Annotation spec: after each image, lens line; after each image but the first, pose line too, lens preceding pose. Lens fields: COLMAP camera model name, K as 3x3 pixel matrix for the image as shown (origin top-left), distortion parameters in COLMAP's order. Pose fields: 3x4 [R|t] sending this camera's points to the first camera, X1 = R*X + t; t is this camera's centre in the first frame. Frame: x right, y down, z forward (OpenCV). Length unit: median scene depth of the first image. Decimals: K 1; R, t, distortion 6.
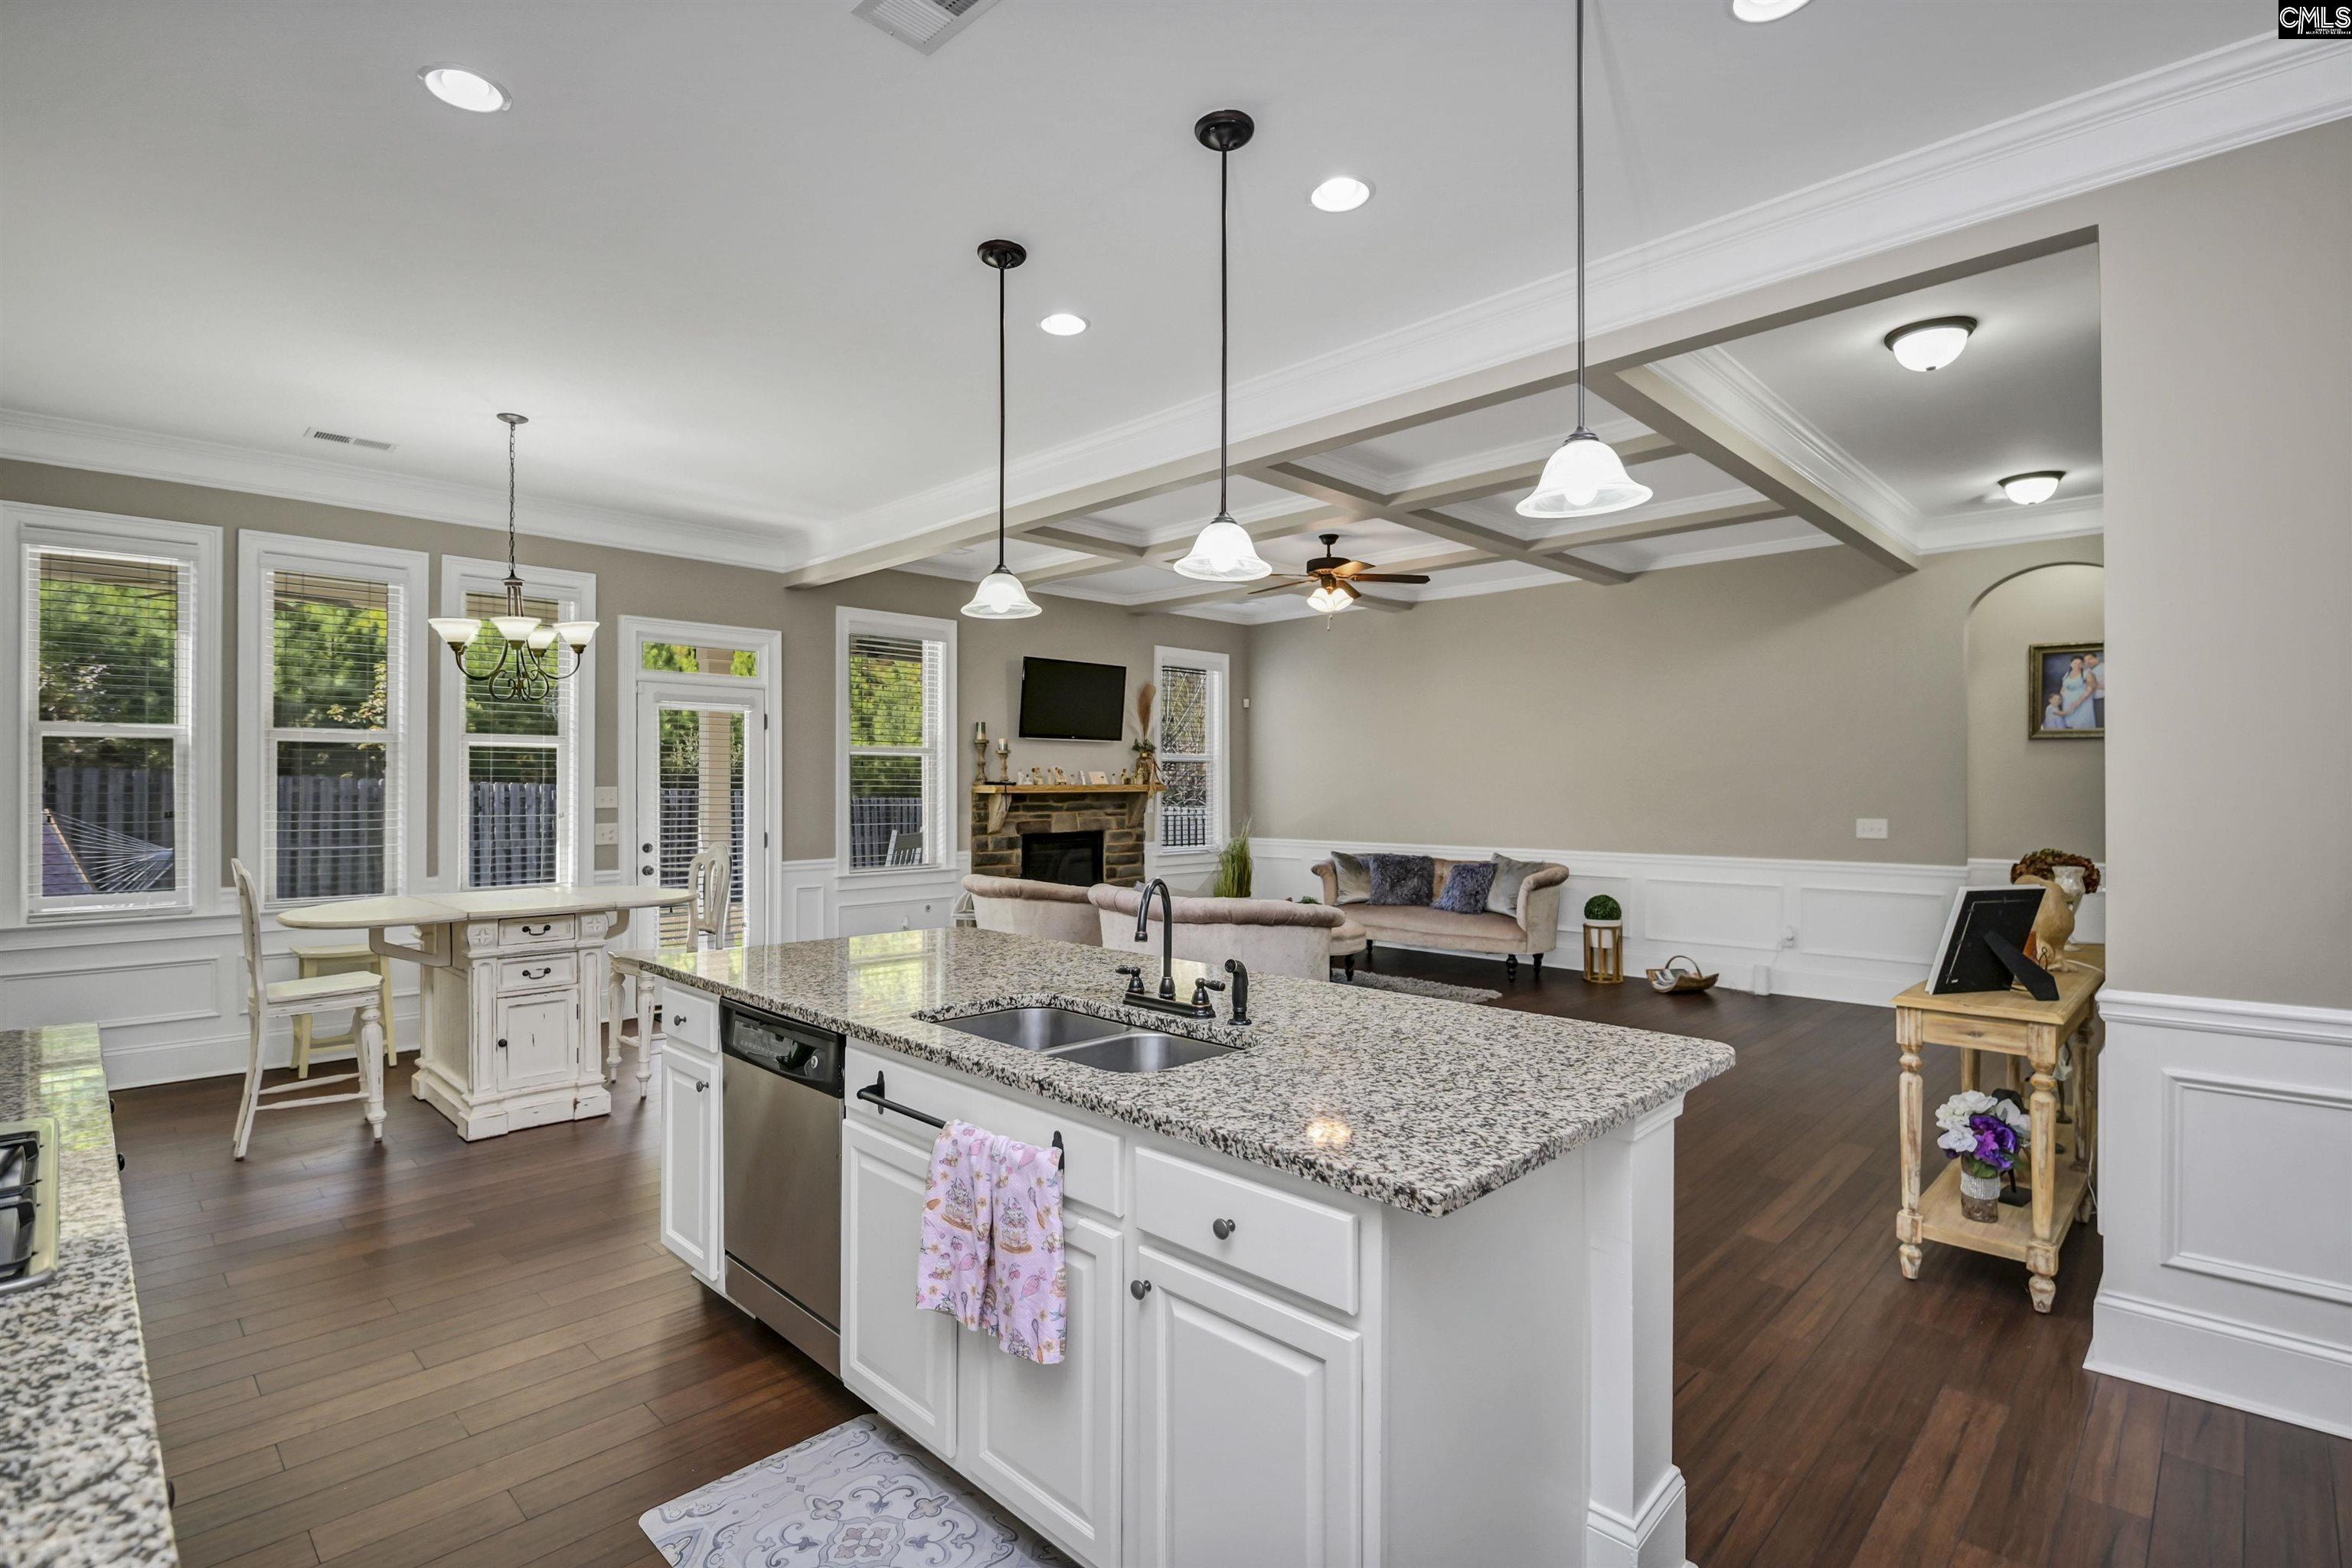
lens RADIAL K [[1111.4, 0, 1152.1], [0, 1111.4, 782.9], [0, 0, 1]] dist [-0.005274, -0.001217]
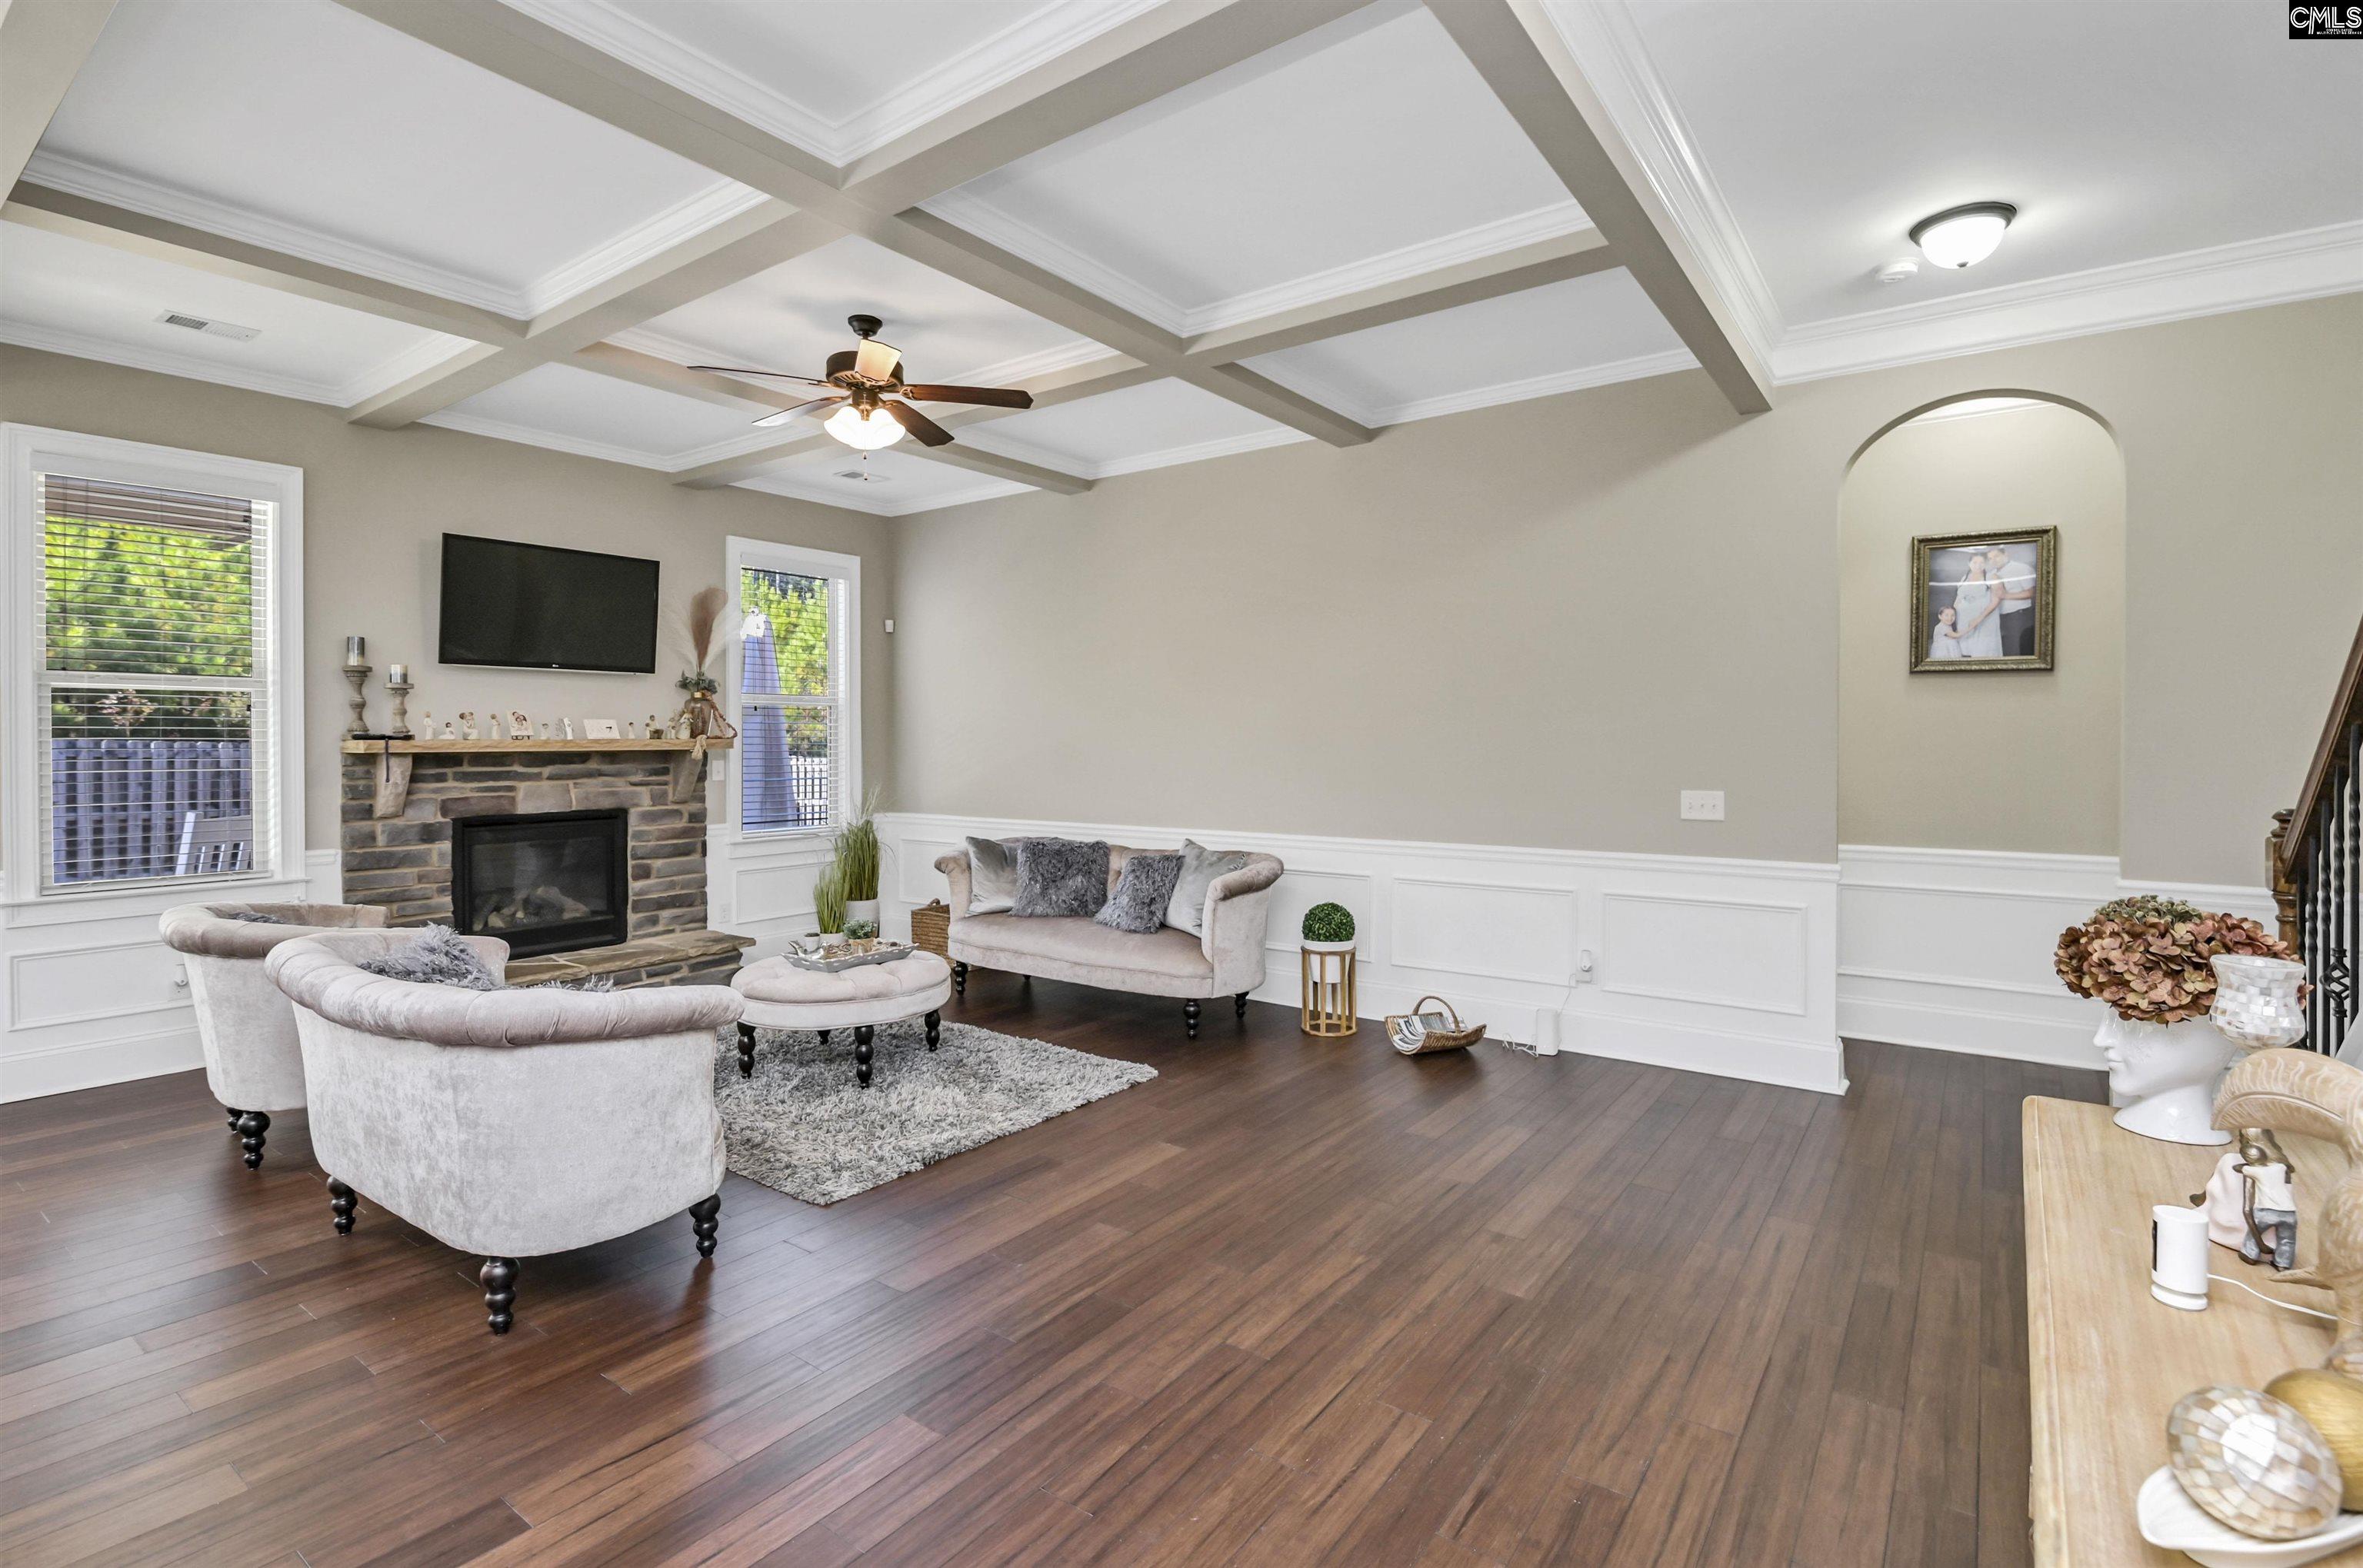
lens RADIAL K [[1120.1, 0, 1168.7], [0, 1120.1, 751.9], [0, 0, 1]] dist [0.000328, -0.007987]
pose [[0.987776, -0.001875, 0.155866, 0.189655], [-0.000077, 0.999922, 0.012516, 0.000954], [-0.155877, -0.012375, 0.987699, 0.320985]]
